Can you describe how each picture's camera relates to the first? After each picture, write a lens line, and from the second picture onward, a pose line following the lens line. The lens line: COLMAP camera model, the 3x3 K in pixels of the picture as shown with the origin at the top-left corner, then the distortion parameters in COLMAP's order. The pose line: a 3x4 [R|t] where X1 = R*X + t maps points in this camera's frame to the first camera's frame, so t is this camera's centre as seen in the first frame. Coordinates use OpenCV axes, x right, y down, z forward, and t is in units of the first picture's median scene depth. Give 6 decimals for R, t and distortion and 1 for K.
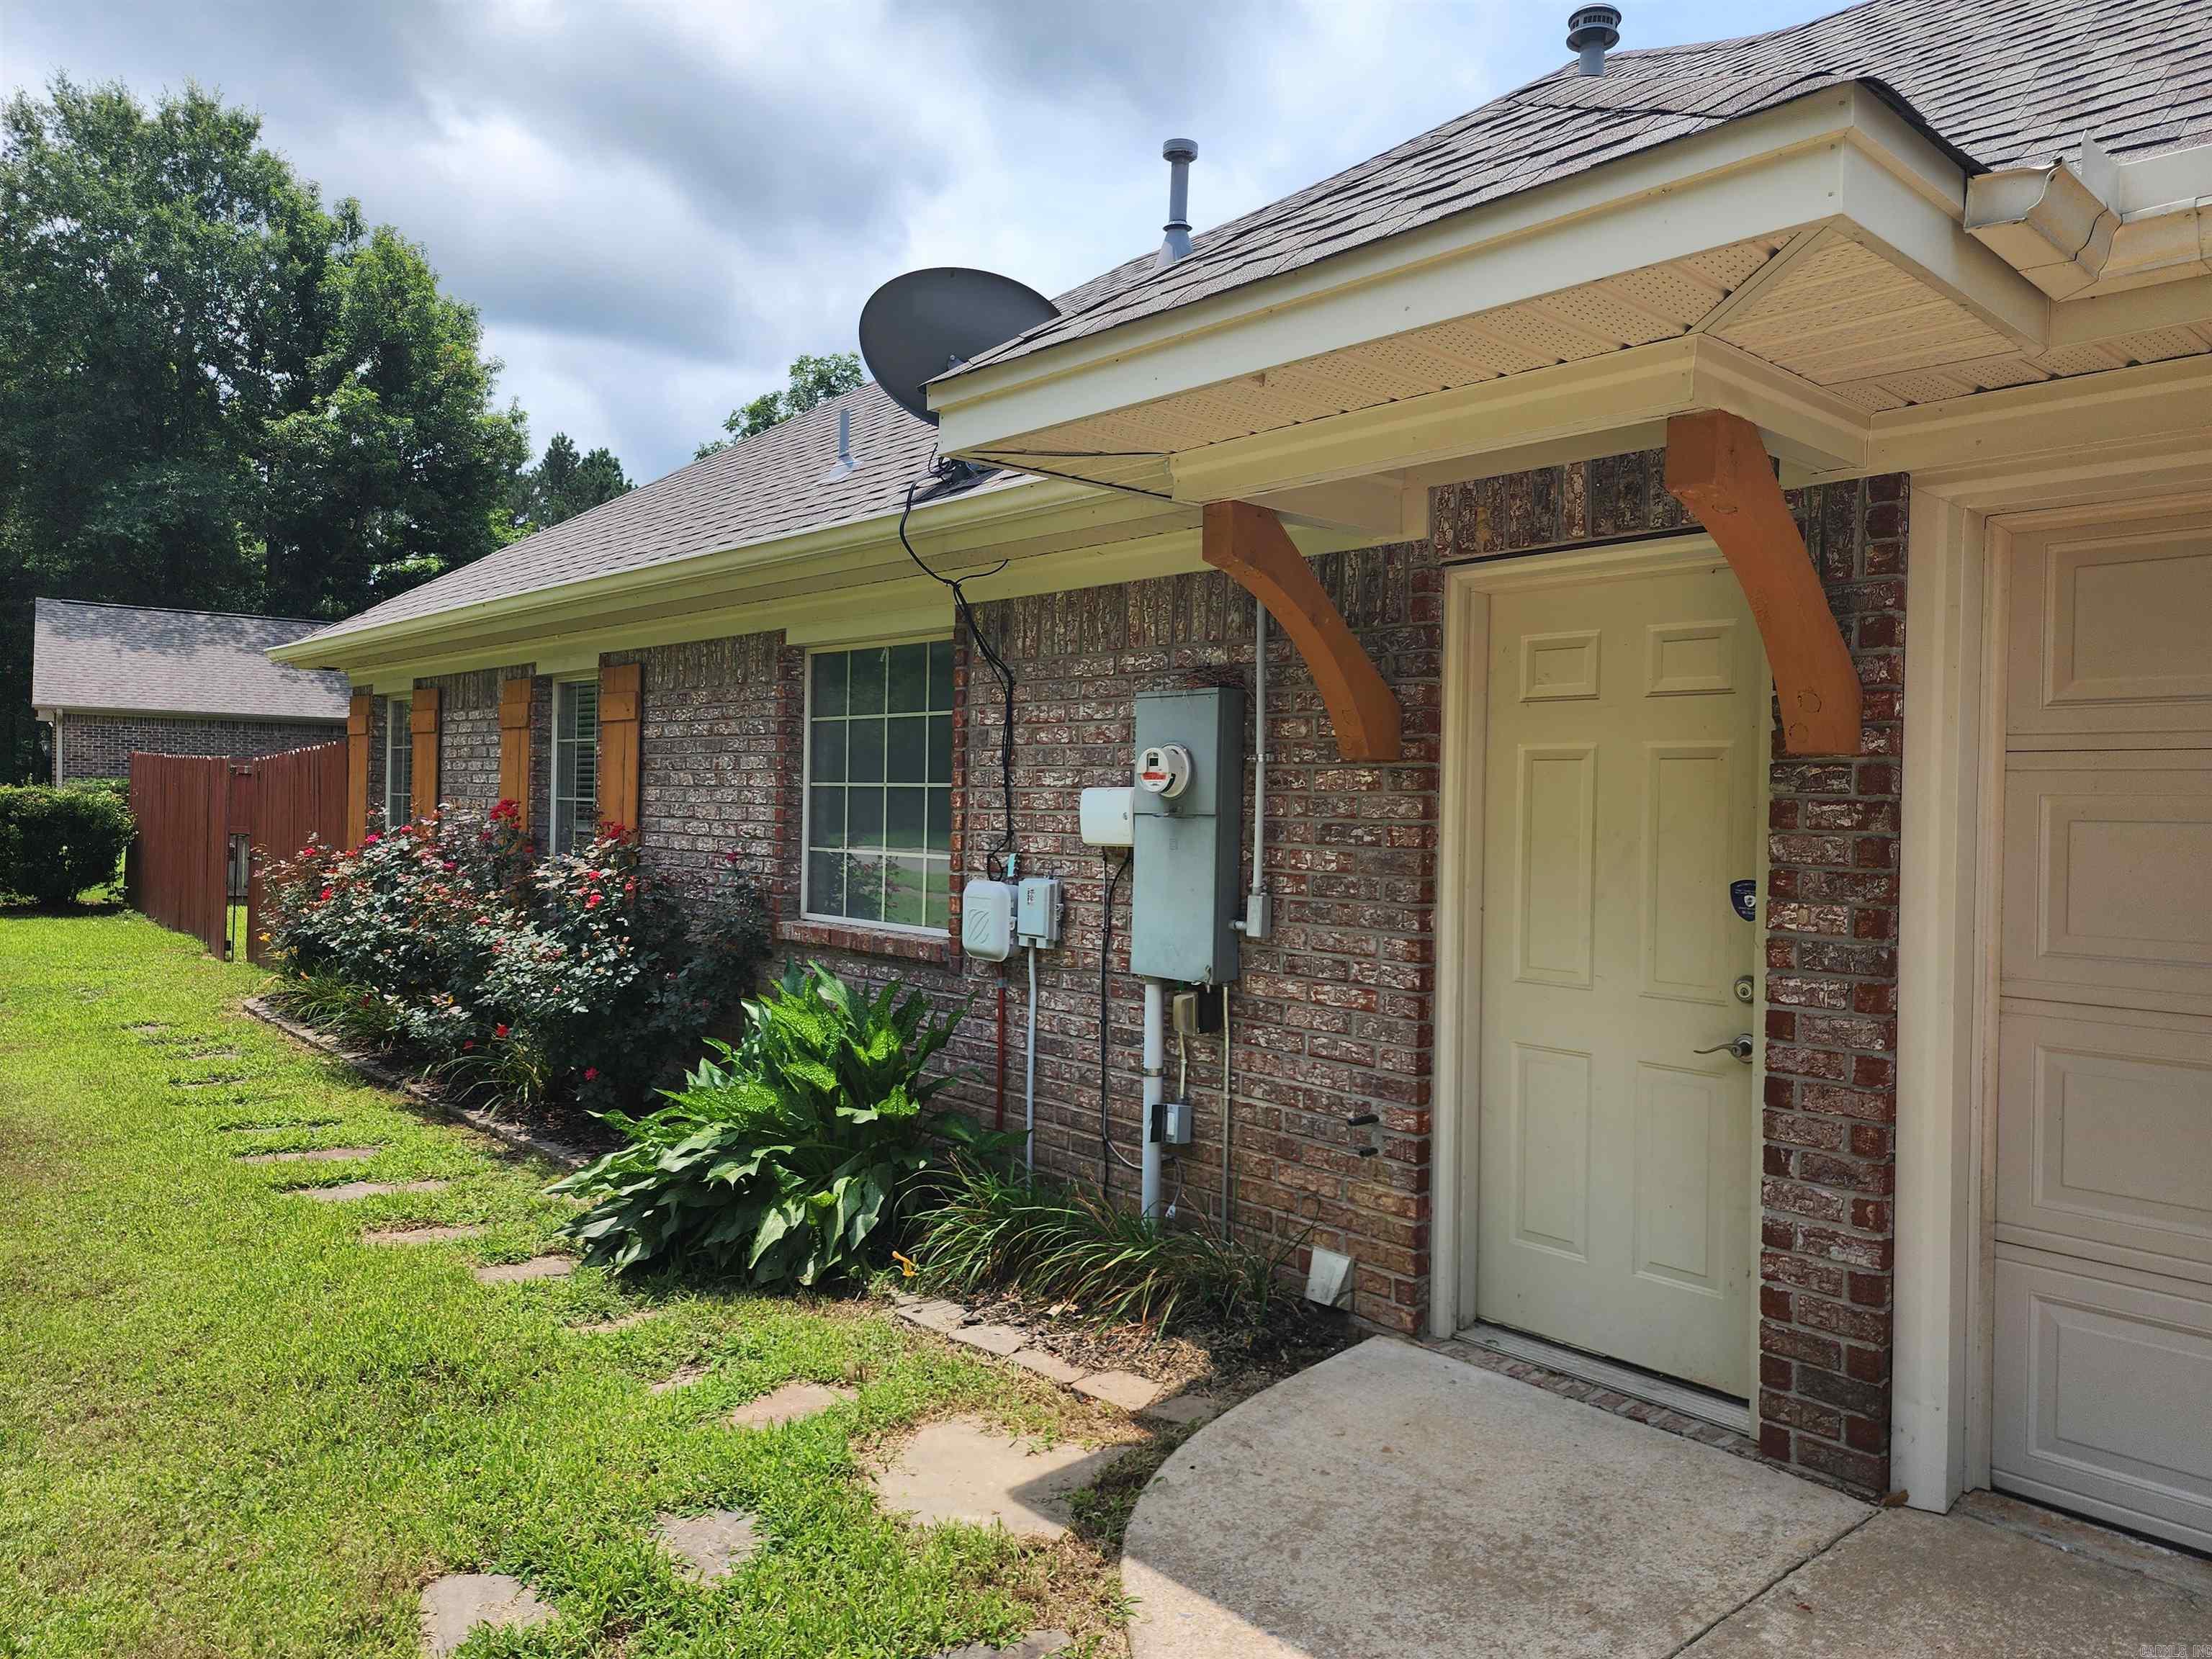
lens RADIAL K [[1512.3, 0, 1106.0], [0, 1512.3, 829.5], [0, 0, 1]] dist [0.030350, 0.000714]
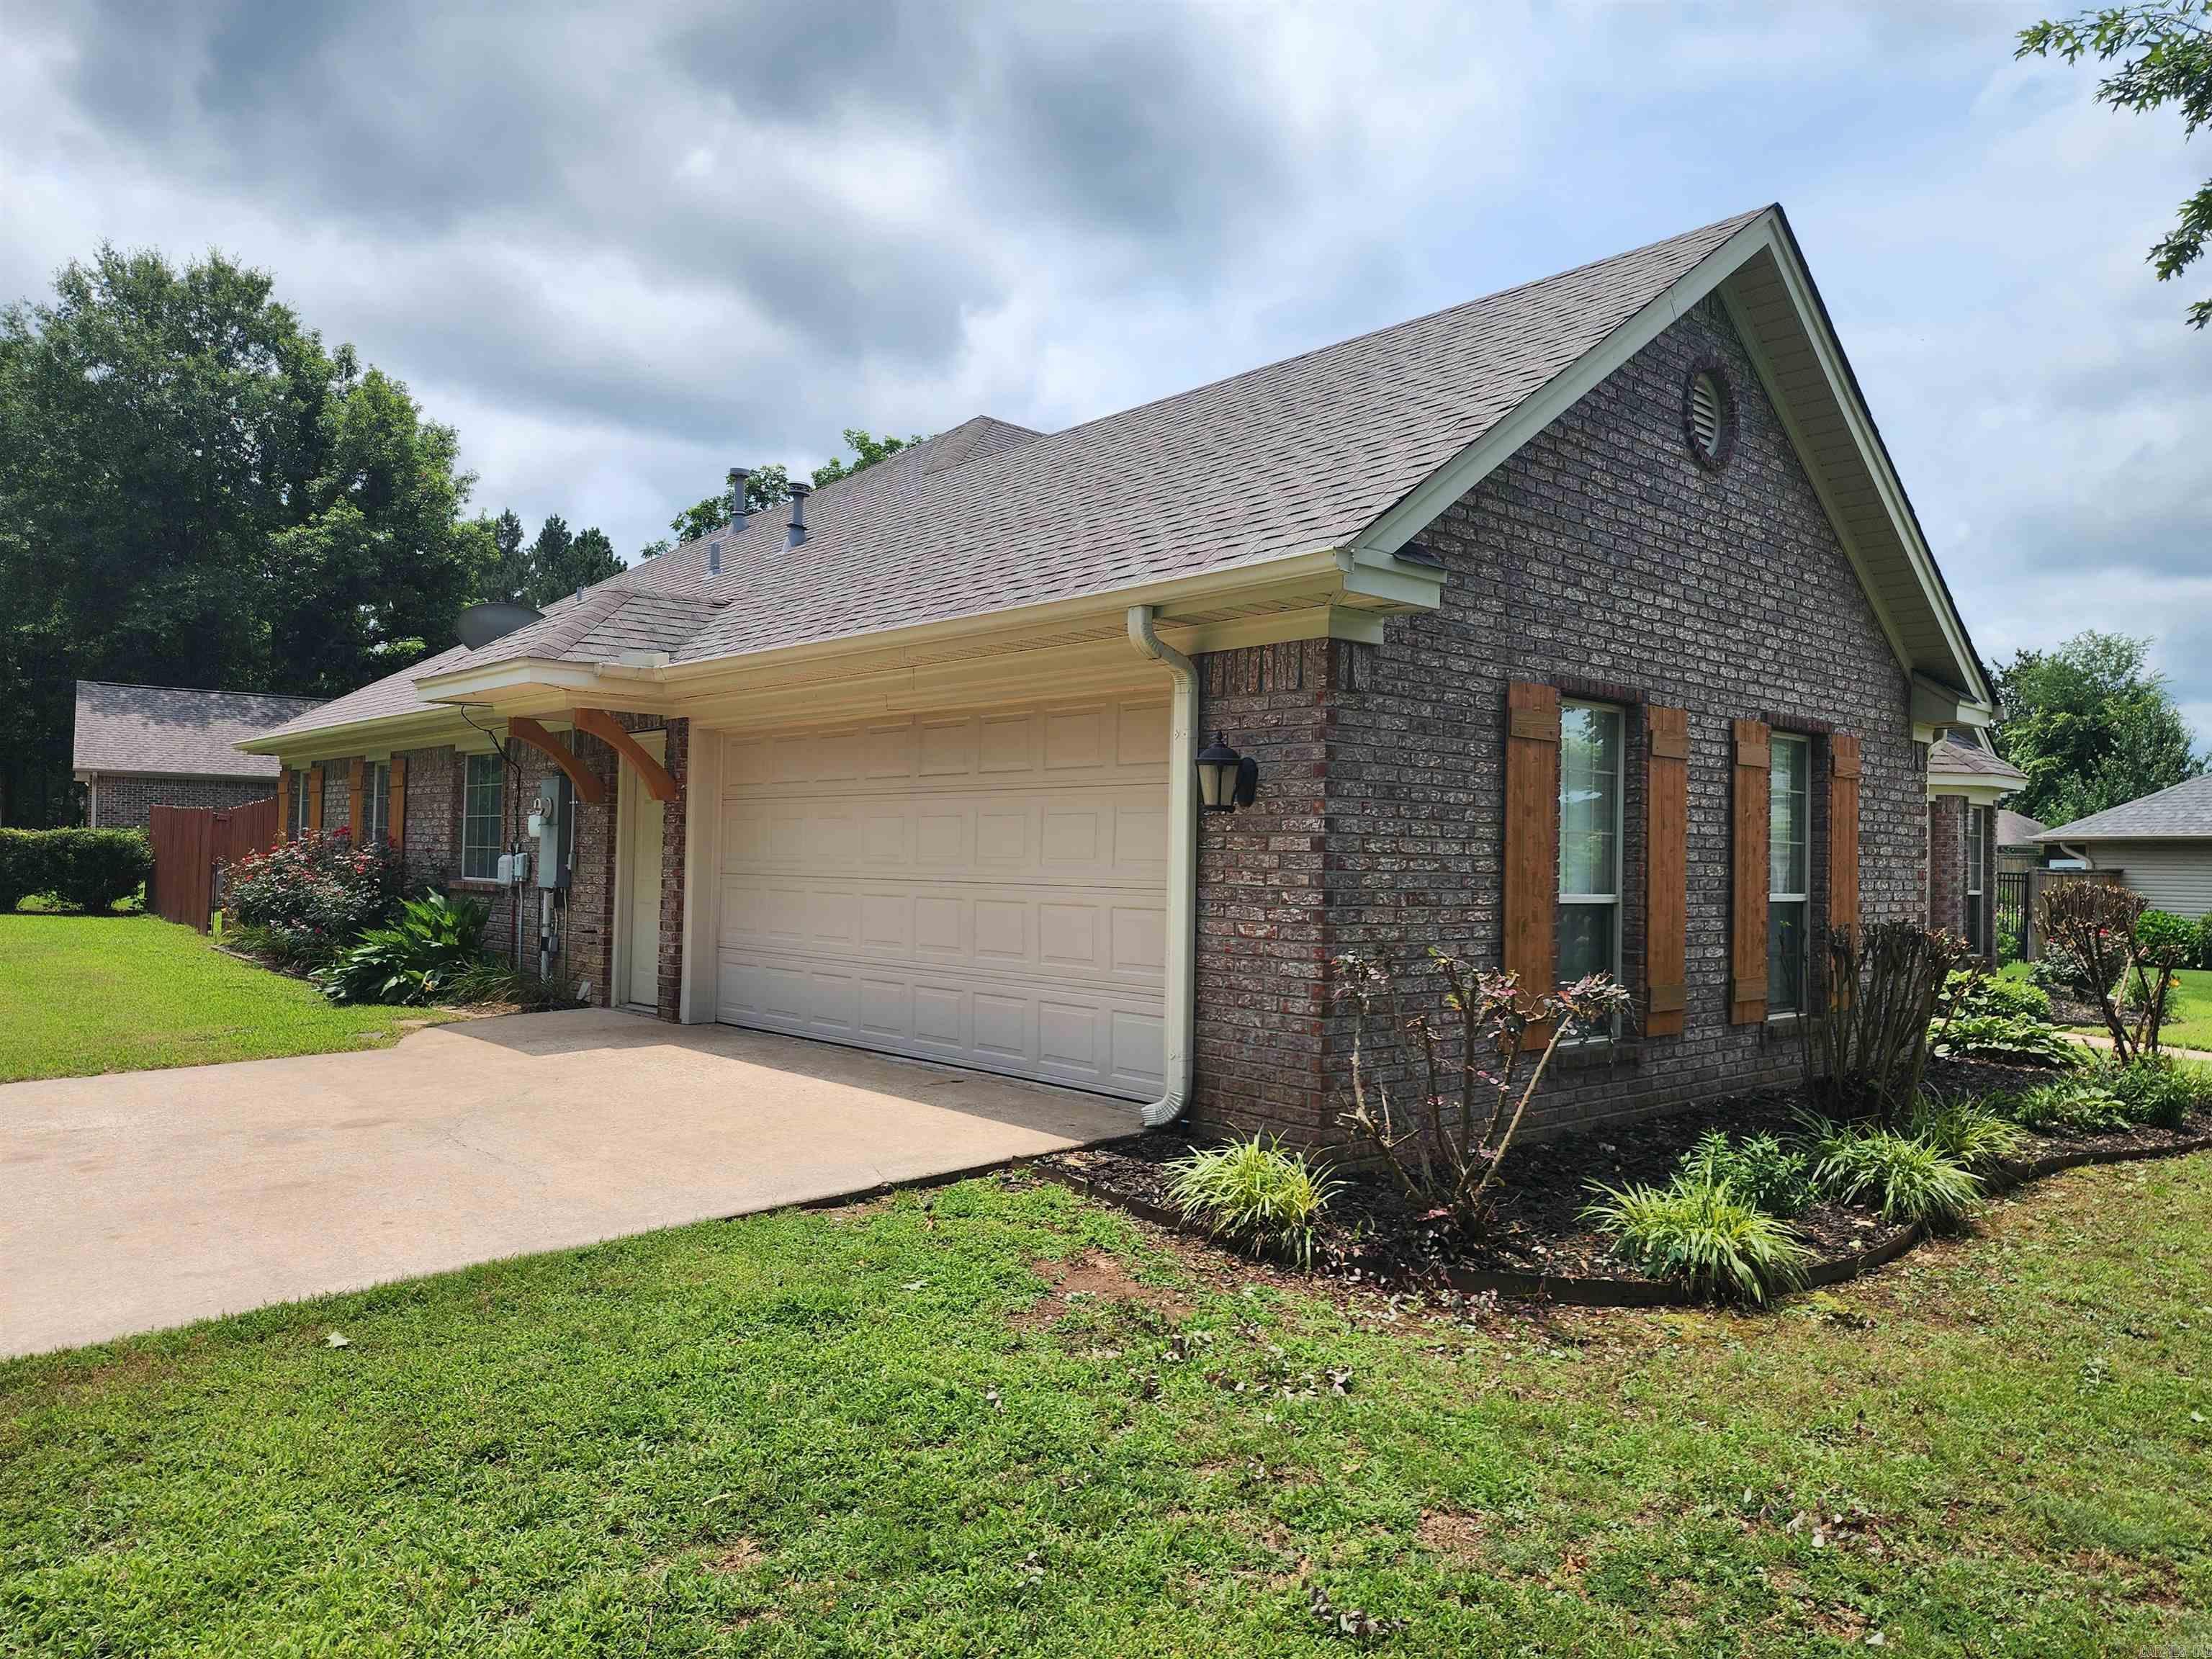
lens RADIAL K [[1521.6, 0, 1106.0], [0, 1521.6, 829.5], [0, 0, 1]] dist [0.056545, -0.002998]
pose [[0.999857, -0.001300, -0.016851, 0.130474], [0.000686, 0.999338, -0.036386, 0.011917], [0.016887, 0.036369, 0.999196, -0.202776]]
